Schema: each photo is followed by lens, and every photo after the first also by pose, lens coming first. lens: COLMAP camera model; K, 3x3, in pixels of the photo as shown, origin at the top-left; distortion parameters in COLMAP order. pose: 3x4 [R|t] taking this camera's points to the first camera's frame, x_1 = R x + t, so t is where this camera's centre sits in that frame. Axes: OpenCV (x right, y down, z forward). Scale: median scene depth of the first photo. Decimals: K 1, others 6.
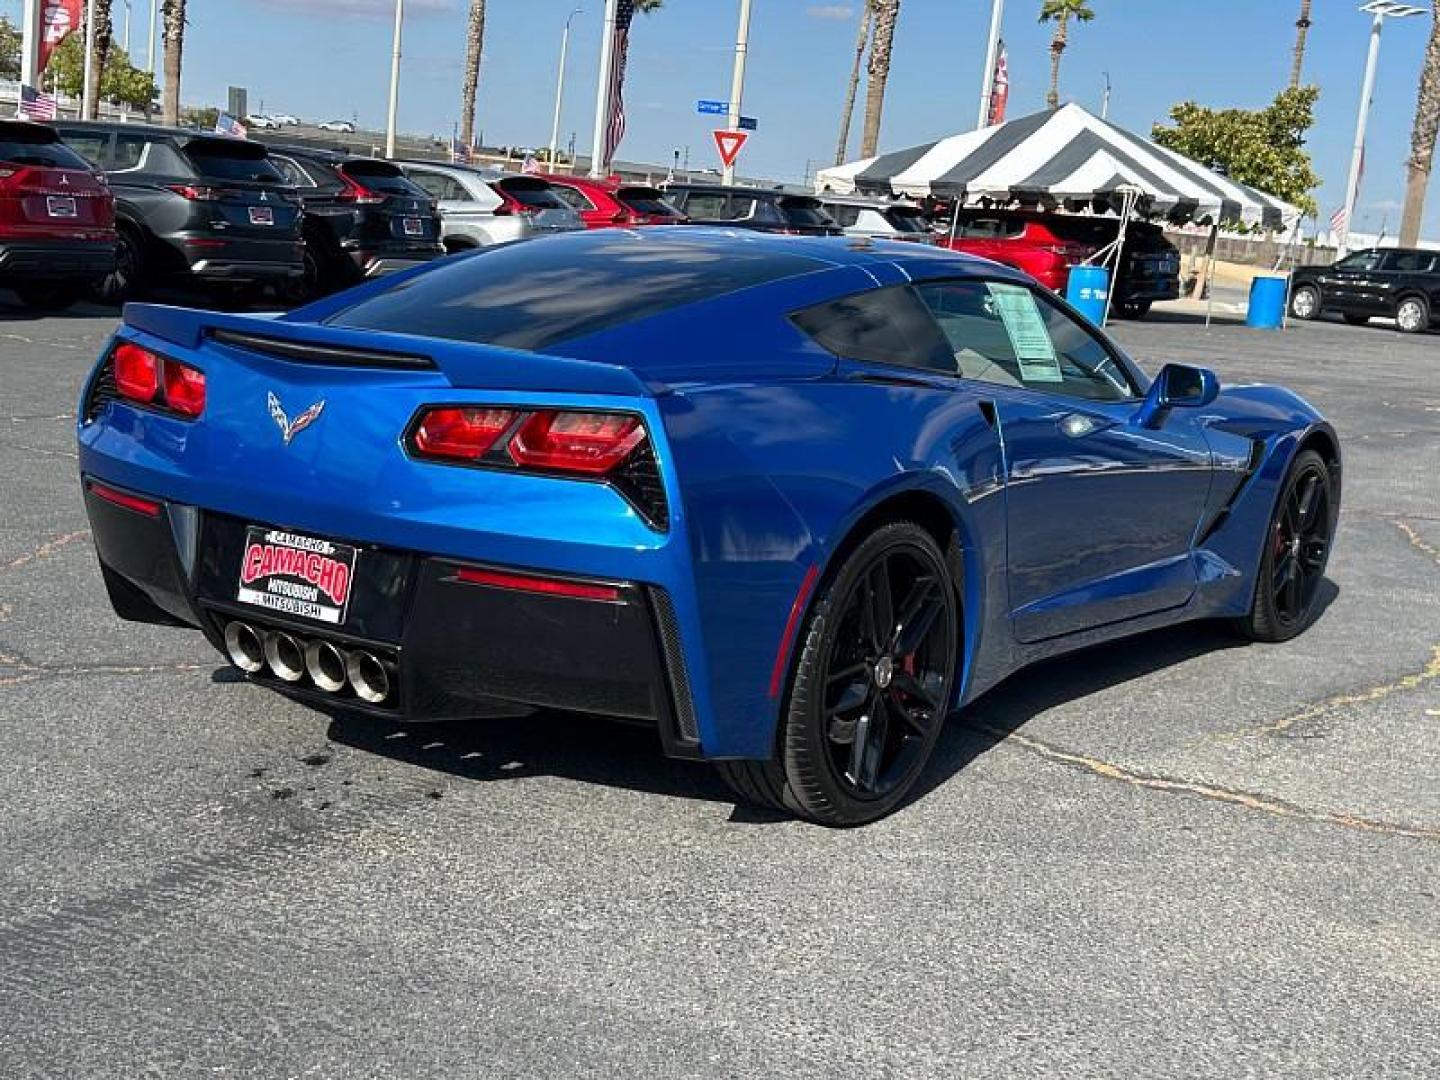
lens RADIAL K [[2025.7, 0, 715.1], [0, 2025.7, 550.7], [0, 0, 1]] dist [0.069500, 0.000000]
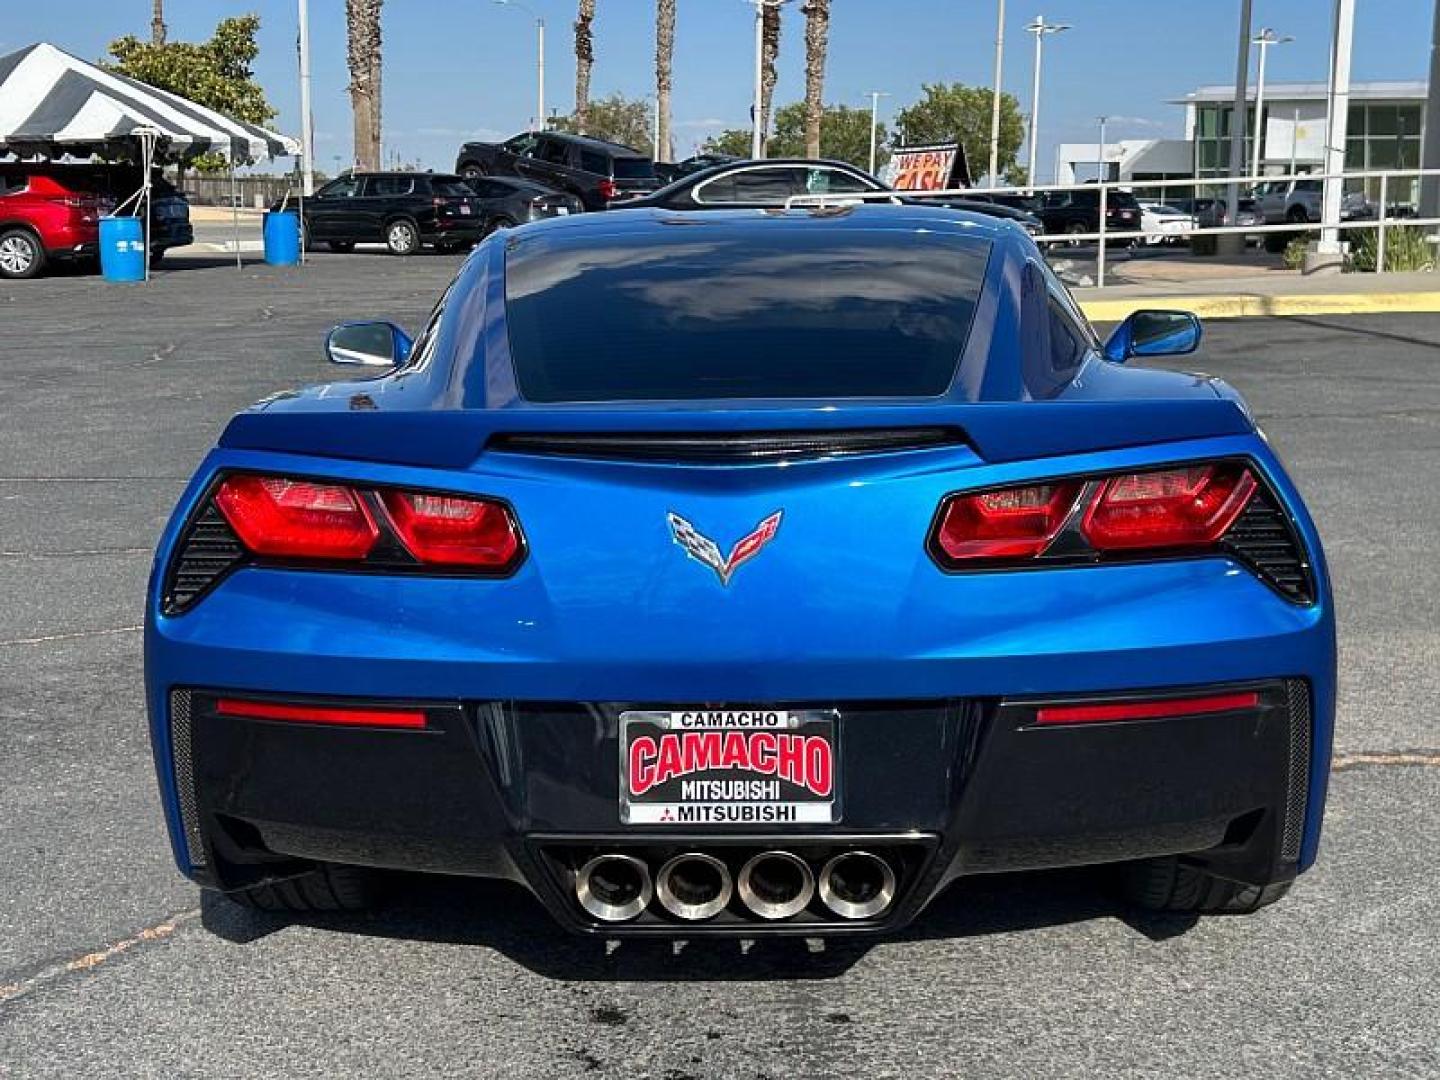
lens RADIAL K [[2025.7, 0, 732.5], [0, 2025.7, 530.4], [0, 0, 1]] dist [0.069500, 0.000000]
pose [[0.839911, -0.176578, 0.513195, -0.450624], [0.164760, 0.983925, 0.068894, -0.094782], [-0.517110, 0.026689, 0.855503, 0.338971]]
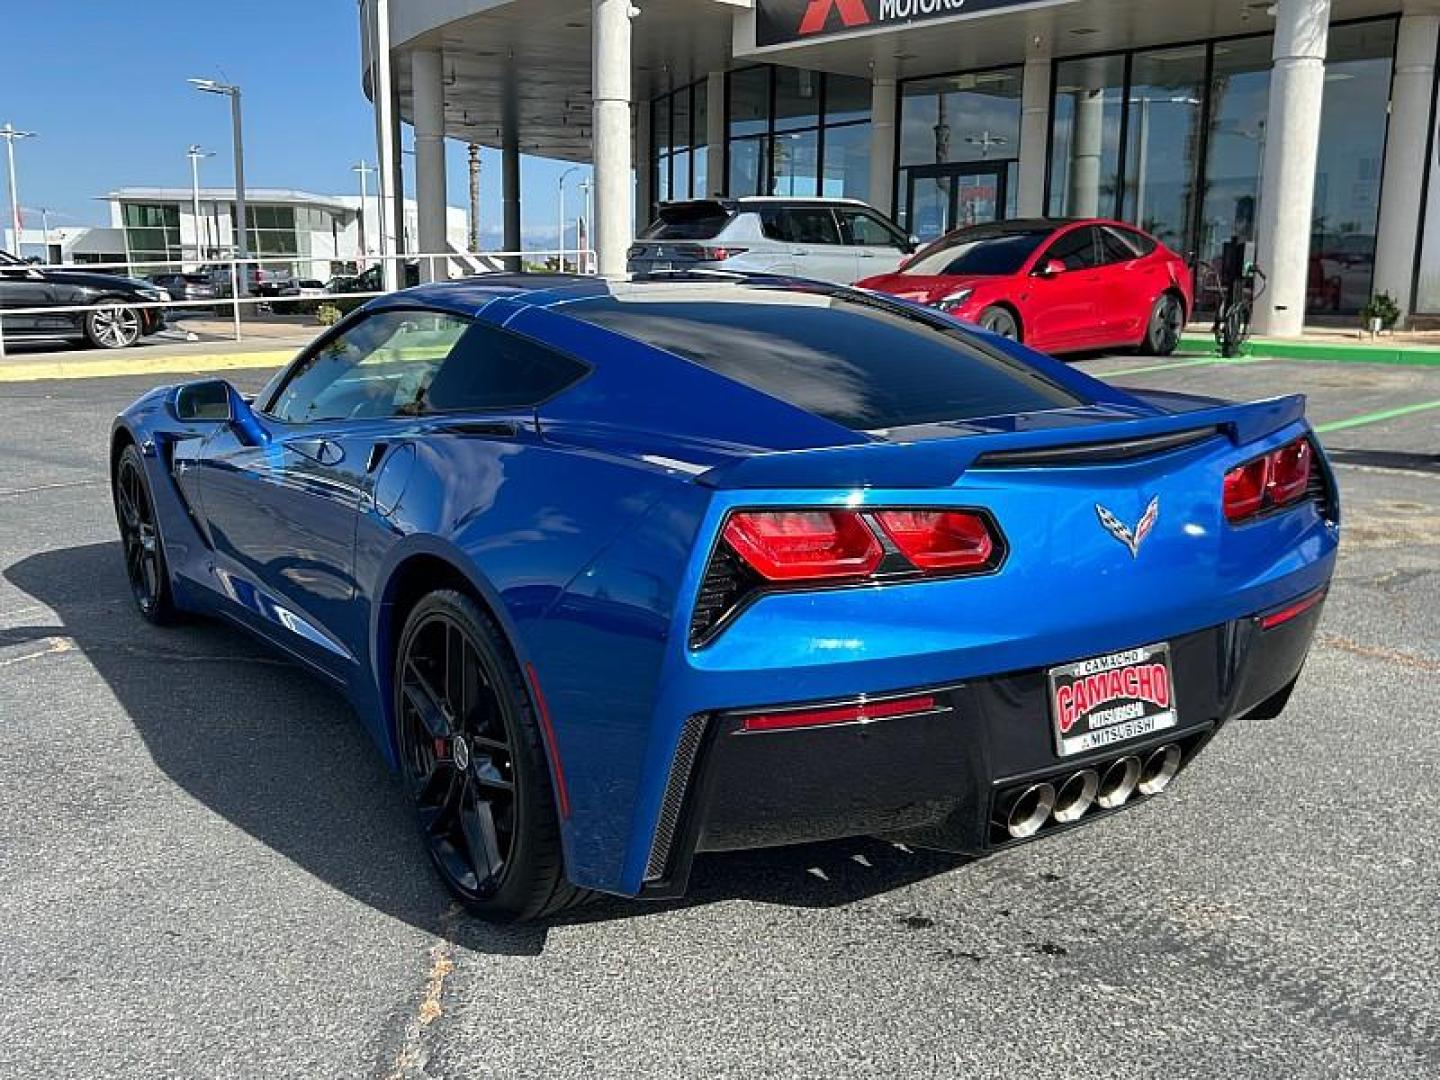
lens RADIAL K [[1455.6, 0, 773.9], [0, 1455.6, 552.3], [0, 0, 1]] dist [0.017816, 0.000000]
pose [[0.348808, -0.265372, 0.898839, -0.674291], [0.187190, 0.959476, 0.210632, -0.175145], [-0.918310, 0.094784, 0.384348, 0.732973]]
